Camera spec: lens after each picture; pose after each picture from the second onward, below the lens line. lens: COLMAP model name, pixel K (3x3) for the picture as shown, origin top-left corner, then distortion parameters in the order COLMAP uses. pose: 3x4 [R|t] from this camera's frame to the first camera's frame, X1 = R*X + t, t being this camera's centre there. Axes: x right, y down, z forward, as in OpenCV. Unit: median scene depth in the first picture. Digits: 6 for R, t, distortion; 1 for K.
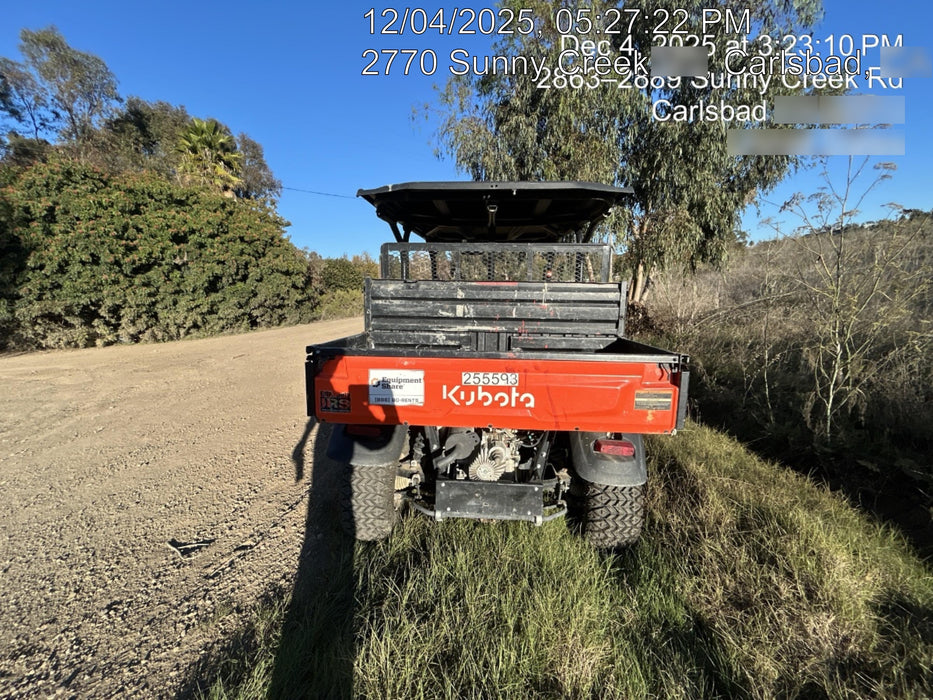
lens RADIAL K [[376.2, 0, 466.5], [0, 376.2, 350.0], [0, 0, 1]] dist [0.001408, 0.000431]
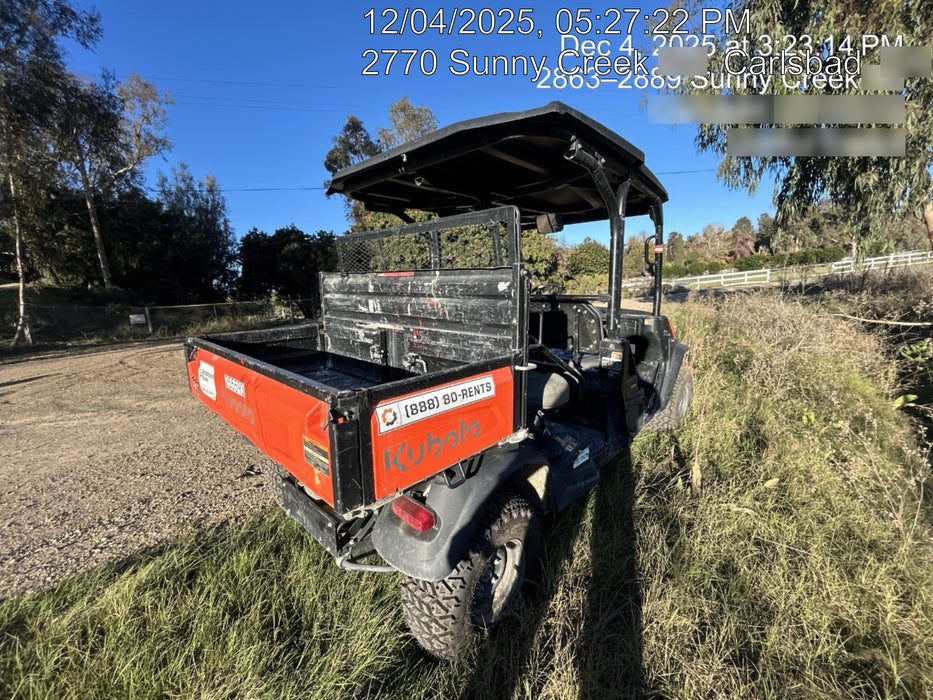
lens RADIAL K [[376.2, 0, 466.5], [0, 376.2, 350.0], [0, 0, 1]] dist [0.001408, 0.000431]
pose [[0.771802, 0.091205, -0.629288, 0.726087], [-0.065844, 0.995803, 0.063570, -0.070973], [0.632445, -0.007629, 0.774568, 0.439651]]
